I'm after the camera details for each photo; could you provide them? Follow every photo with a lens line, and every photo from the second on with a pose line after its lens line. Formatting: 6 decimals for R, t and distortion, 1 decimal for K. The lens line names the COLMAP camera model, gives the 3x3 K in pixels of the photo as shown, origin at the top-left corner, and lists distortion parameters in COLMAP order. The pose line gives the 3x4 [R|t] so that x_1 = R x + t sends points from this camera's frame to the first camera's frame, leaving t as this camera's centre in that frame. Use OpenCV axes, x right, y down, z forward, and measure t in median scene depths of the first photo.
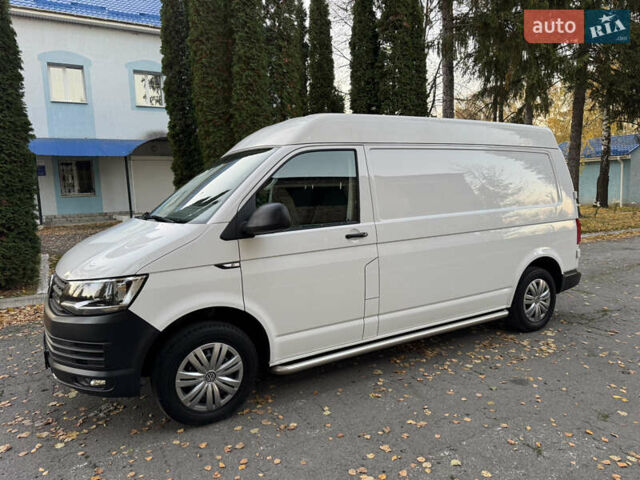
lens RADIAL K [[448.9, 0, 324.1], [0, 448.9, 239.7], [0, 0, 1]] dist [0.045881, -0.051210]
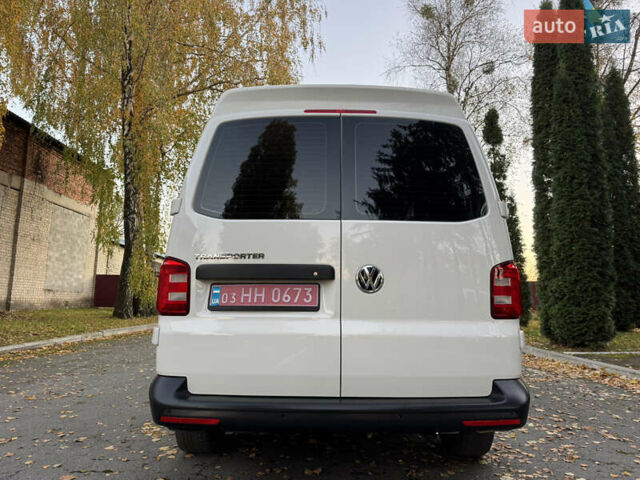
lens RADIAL K [[448.9, 0, 324.7], [0, 448.9, 241.6], [0, 0, 1]] dist [0.045881, -0.051210]
pose [[-0.503734, -0.092046, -0.858941, 1.242869], [-0.095066, 0.994175, -0.050785, -0.078209], [0.858612, 0.056074, -0.509550, 1.953027]]
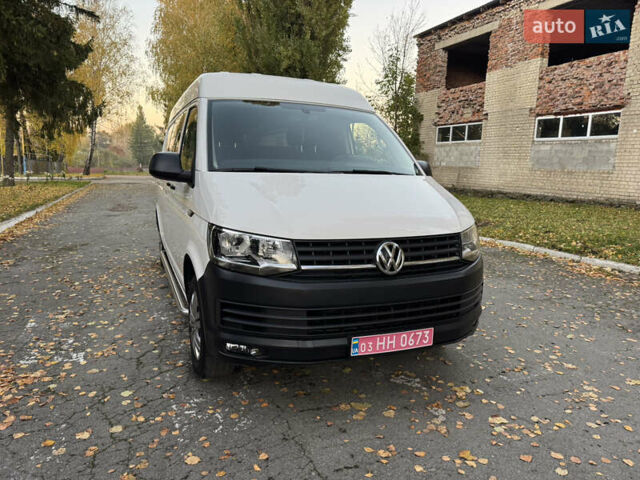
lens RADIAL K [[448.9, 0, 319.0], [0, 448.9, 241.9], [0, 0, 1]] dist [0.045881, -0.051210]
pose [[0.142985, -0.128730, 0.981317, -1.242703], [0.084442, 0.989477, 0.117497, -0.021497], [-0.986116, 0.066064, 0.152351, 0.920543]]
